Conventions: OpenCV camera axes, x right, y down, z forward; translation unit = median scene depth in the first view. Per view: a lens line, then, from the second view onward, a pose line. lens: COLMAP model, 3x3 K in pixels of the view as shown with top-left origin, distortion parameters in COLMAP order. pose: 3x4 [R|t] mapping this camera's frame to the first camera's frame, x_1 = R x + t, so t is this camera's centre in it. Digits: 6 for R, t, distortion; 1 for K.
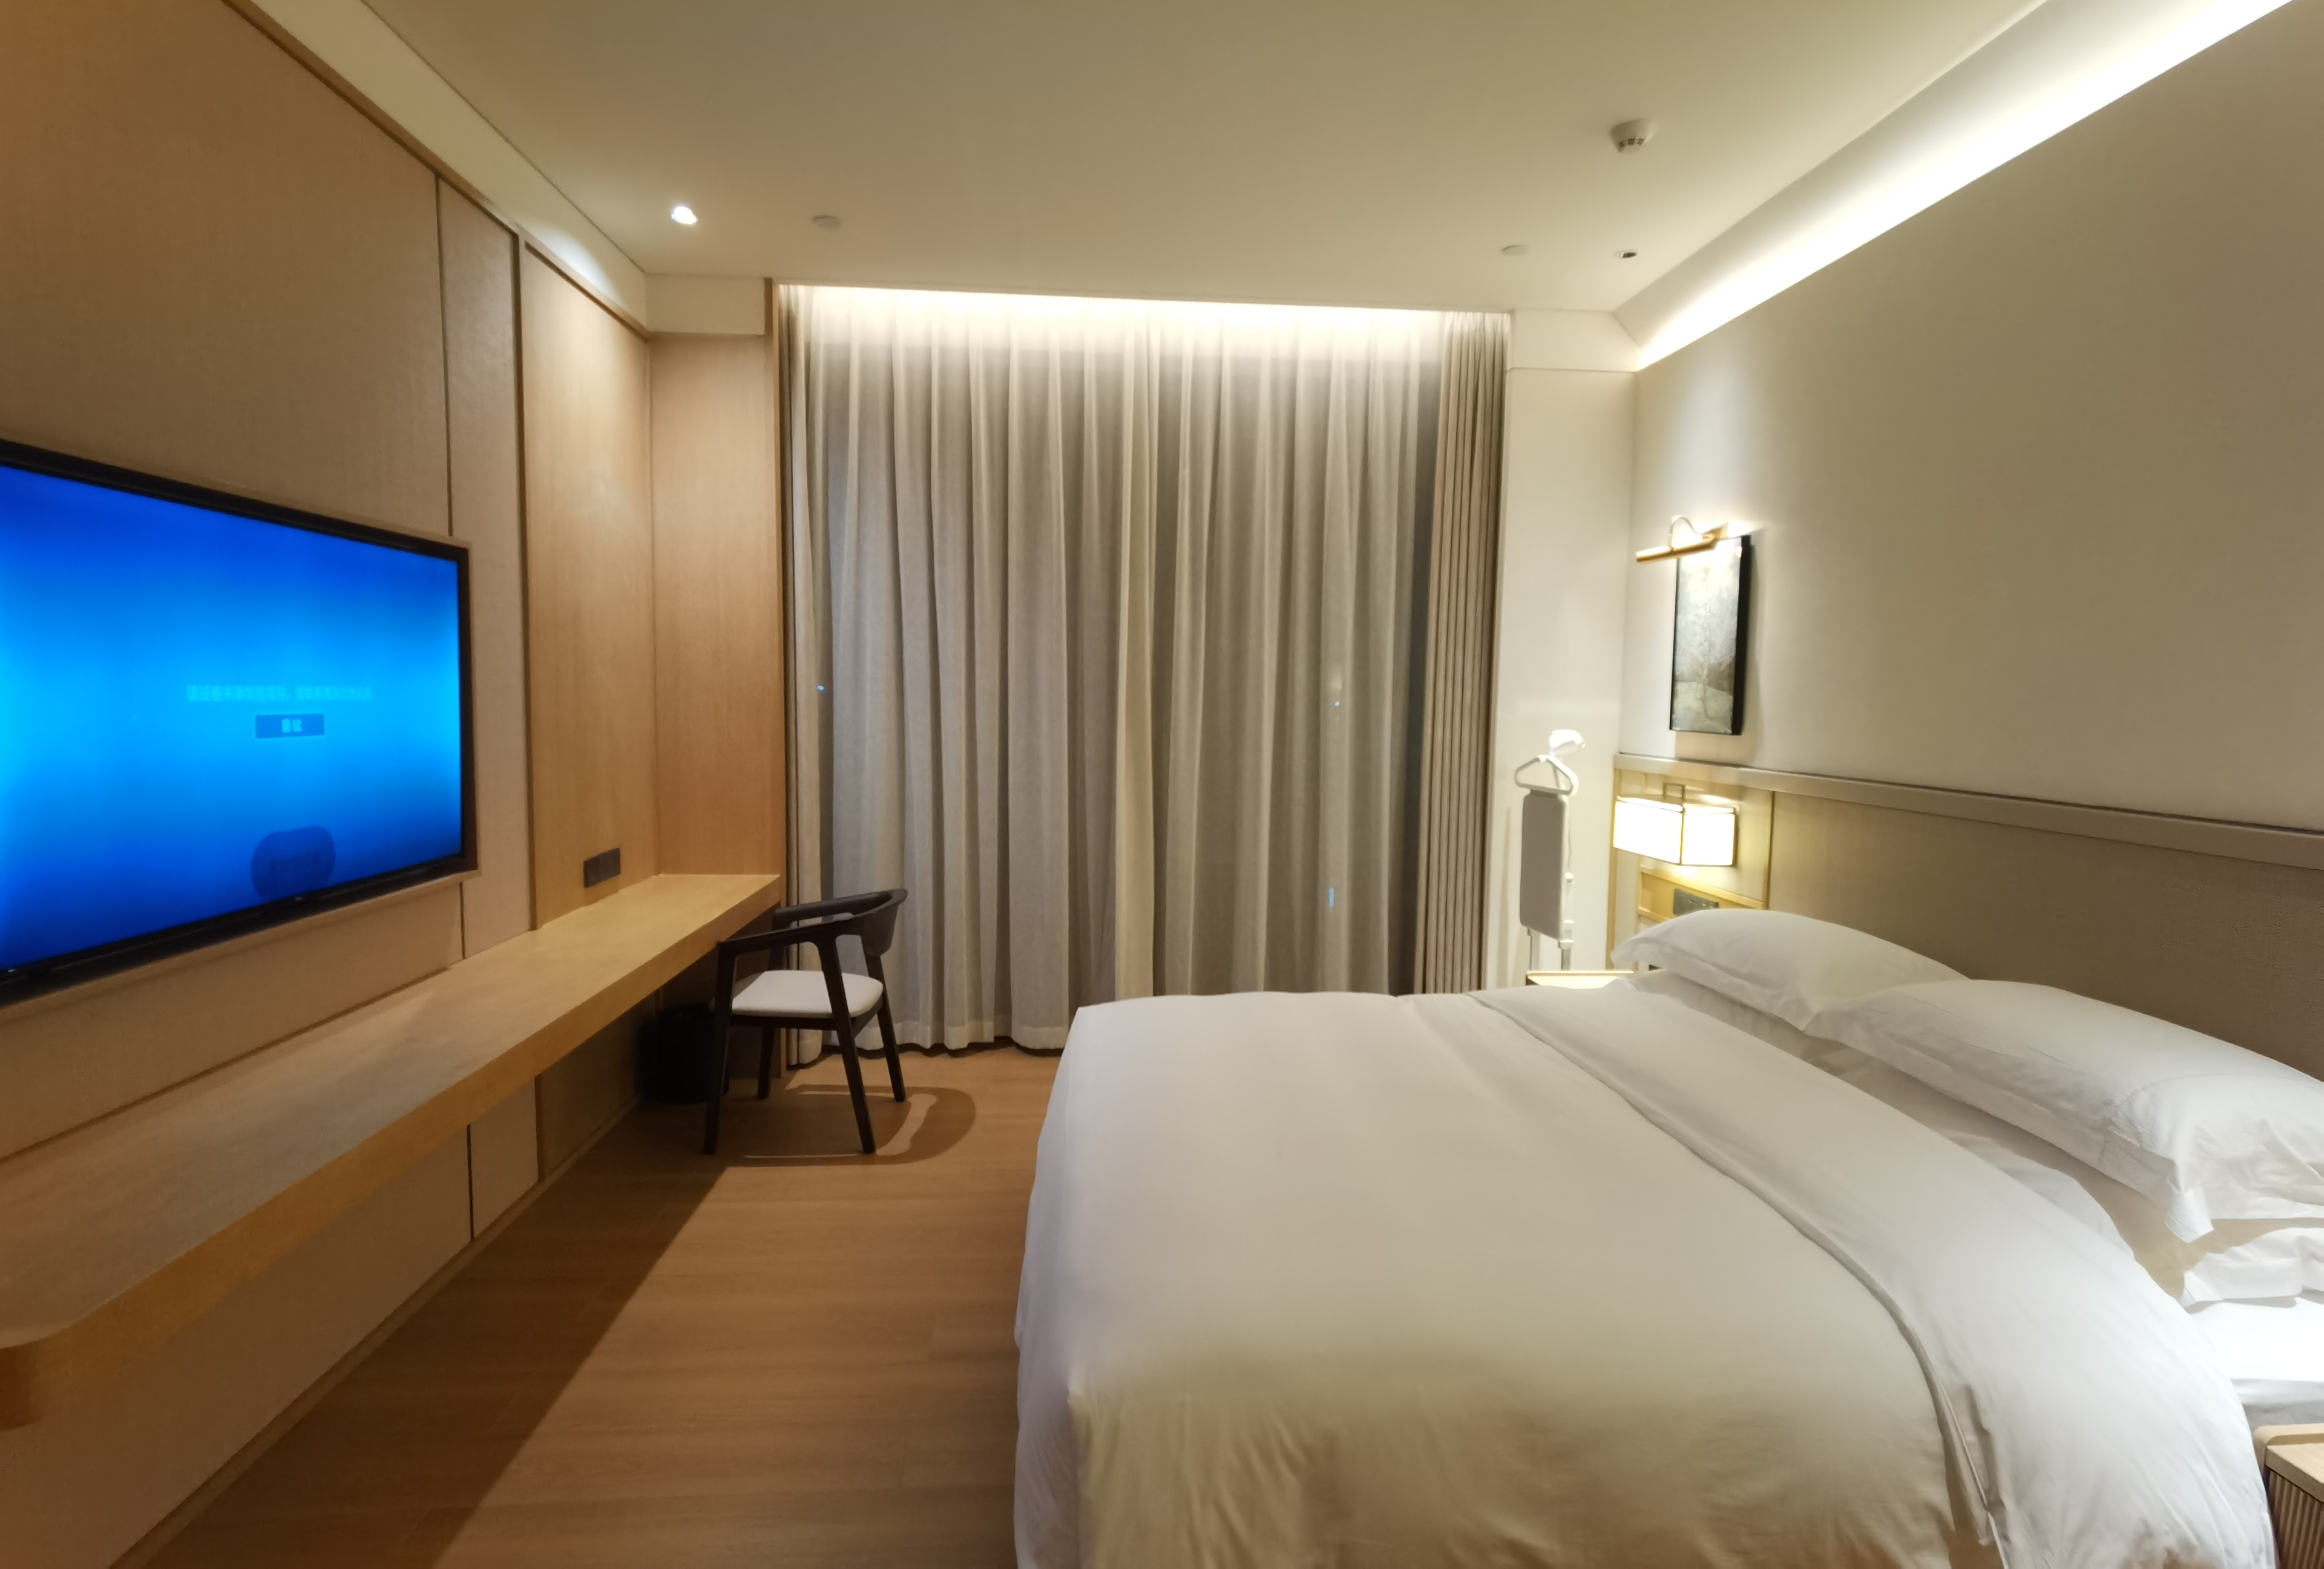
lens RADIAL K [[1220.4, 0, 1160.4], [0, 1220.4, 741.9], [0, 0, 1]] dist [0.040159, 0.000447]
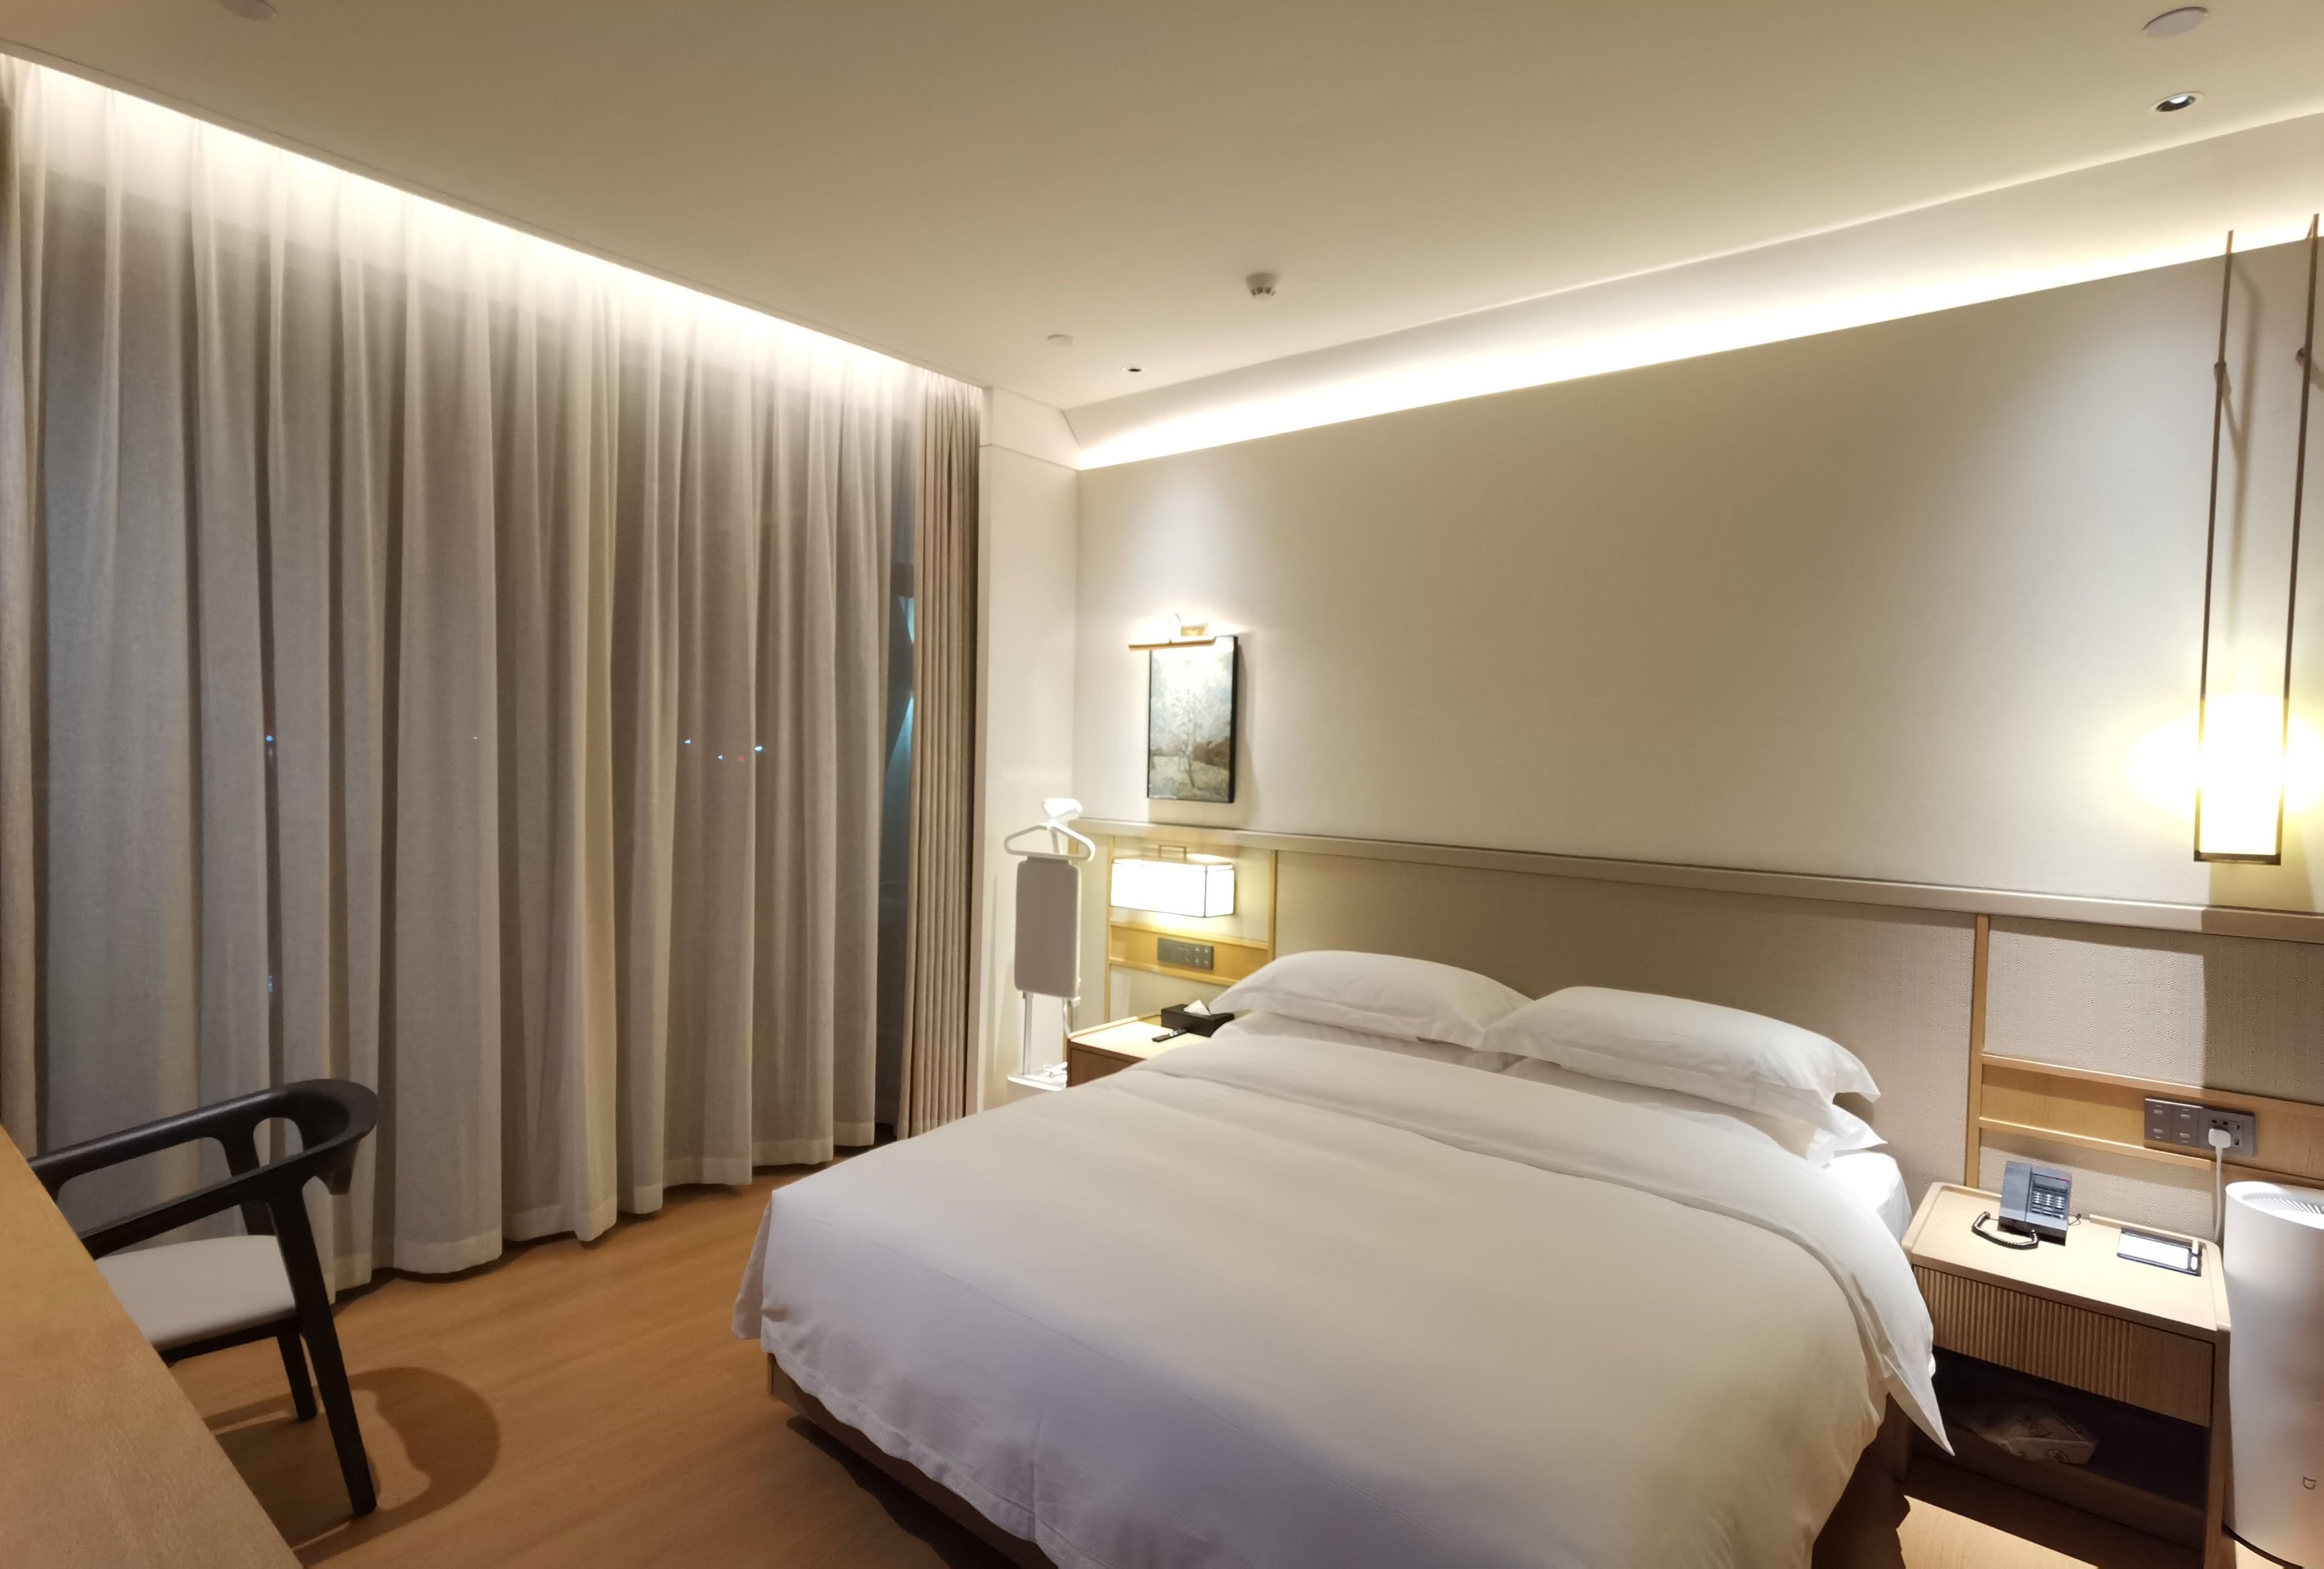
lens RADIAL K [[1179.2, 0, 1162.0], [0, 1179.2, 784.5], [0, 0, 1]] dist [0.026432, 0.000424]
pose [[0.696594, -0.016225, 0.717282, -0.360916], [0.012142, 0.999868, 0.010826, -0.034219], [-0.717363, 0.001168, 0.696698, 0.237834]]
